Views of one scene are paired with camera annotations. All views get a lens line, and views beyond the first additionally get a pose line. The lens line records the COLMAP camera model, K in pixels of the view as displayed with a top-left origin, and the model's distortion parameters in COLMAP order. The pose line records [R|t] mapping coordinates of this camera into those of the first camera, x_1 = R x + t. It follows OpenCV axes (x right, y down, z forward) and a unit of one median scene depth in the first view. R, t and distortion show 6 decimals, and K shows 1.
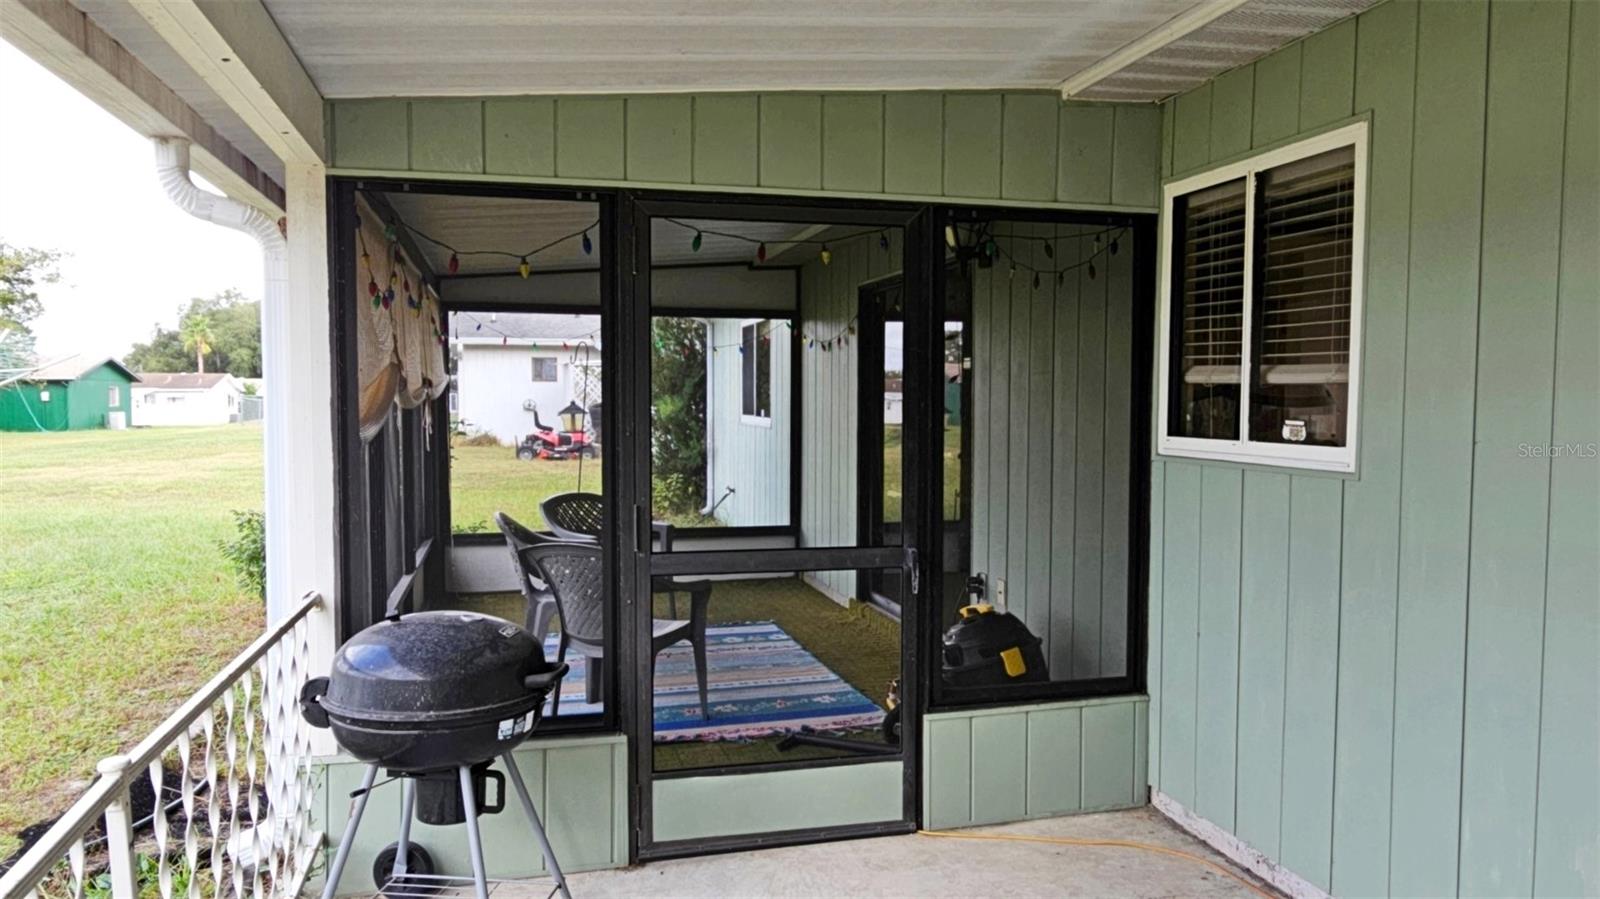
lens RADIAL K [[1102.5, 0, 804.2], [0, 1102.5, 451.9], [0, 0, 1]] dist [-0.001641, -0.000988]
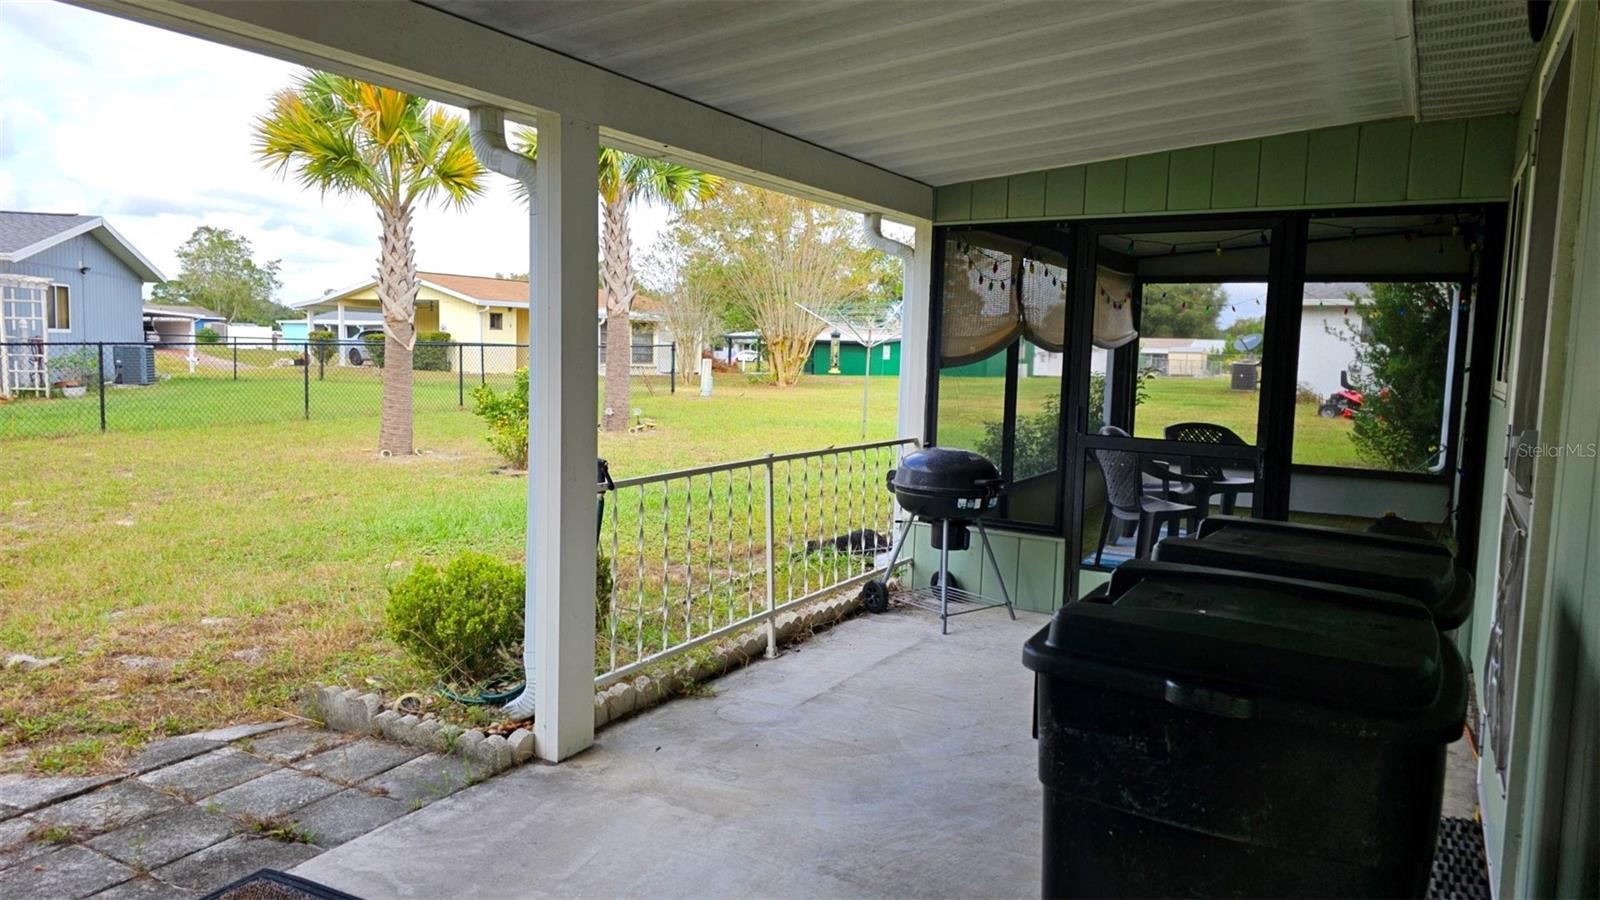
lens RADIAL K [[1070.9, 0, 805.3], [0, 1070.9, 448.7], [0, 0, 1]] dist [0.081473, -0.074175]
pose [[0.714401, 0.085757, -0.694462, 0.309904], [-0.062057, 0.996316, 0.059193, 0.018488], [0.696980, 0.000808, 0.717090, -0.215843]]
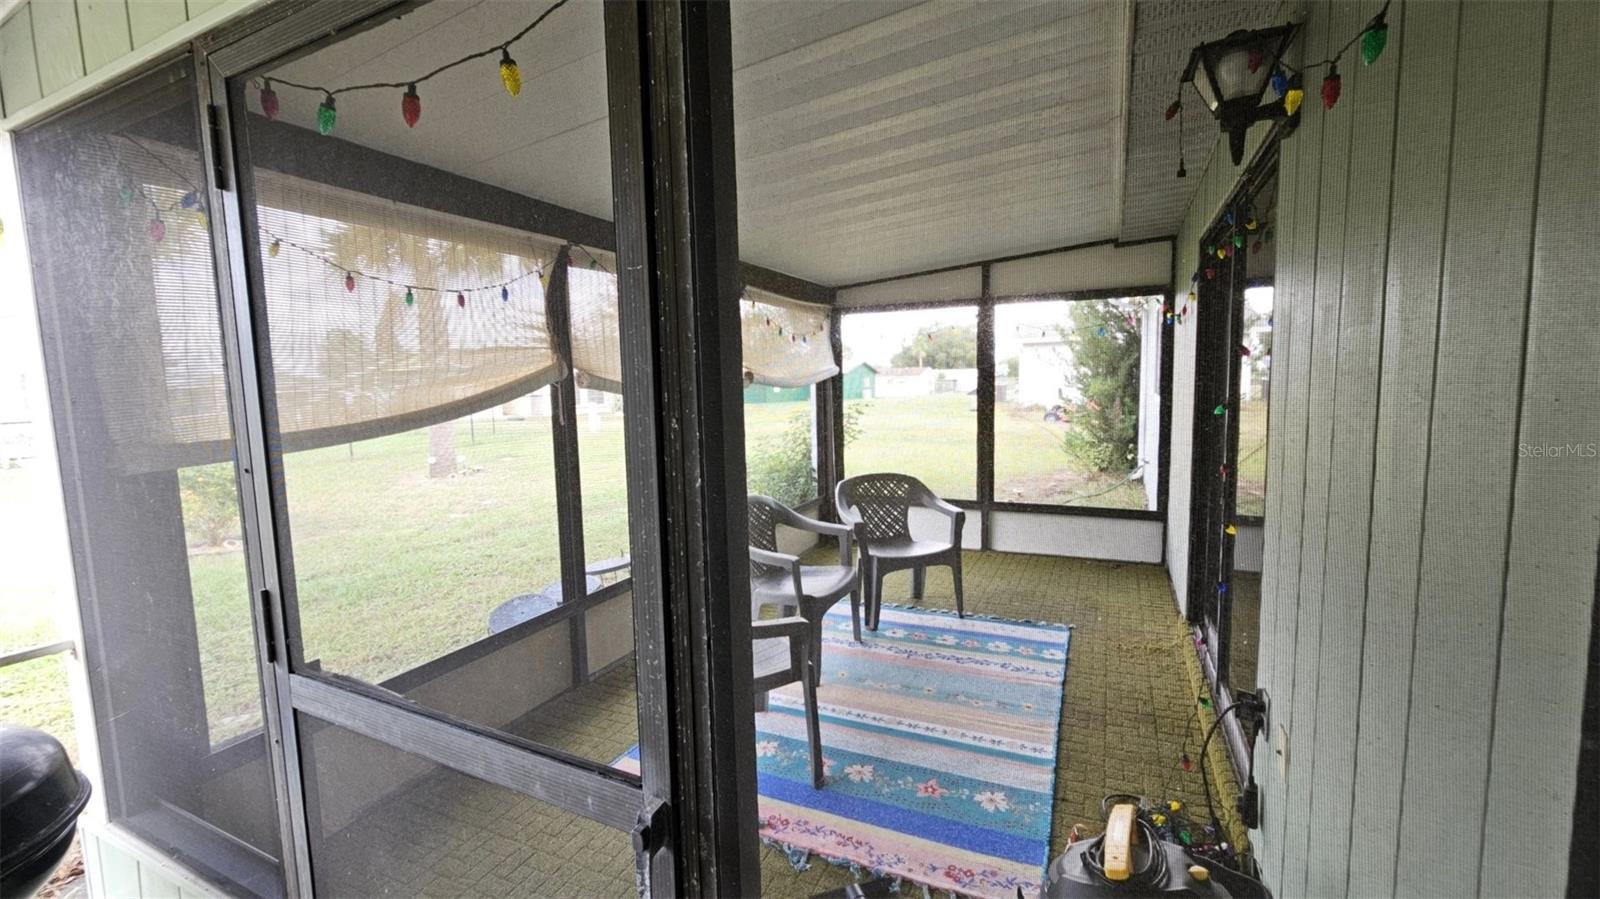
lens RADIAL K [[657.0, 0, 801.8], [0, 657.0, 445.5], [0, 0, 1]] dist [0.000814, -0.000713]
pose [[0.767266, 0.041465, -0.639988, 0.128085], [-0.007302, 0.998408, 0.055933, -0.022458], [0.641288, -0.038242, 0.766347, 0.401243]]
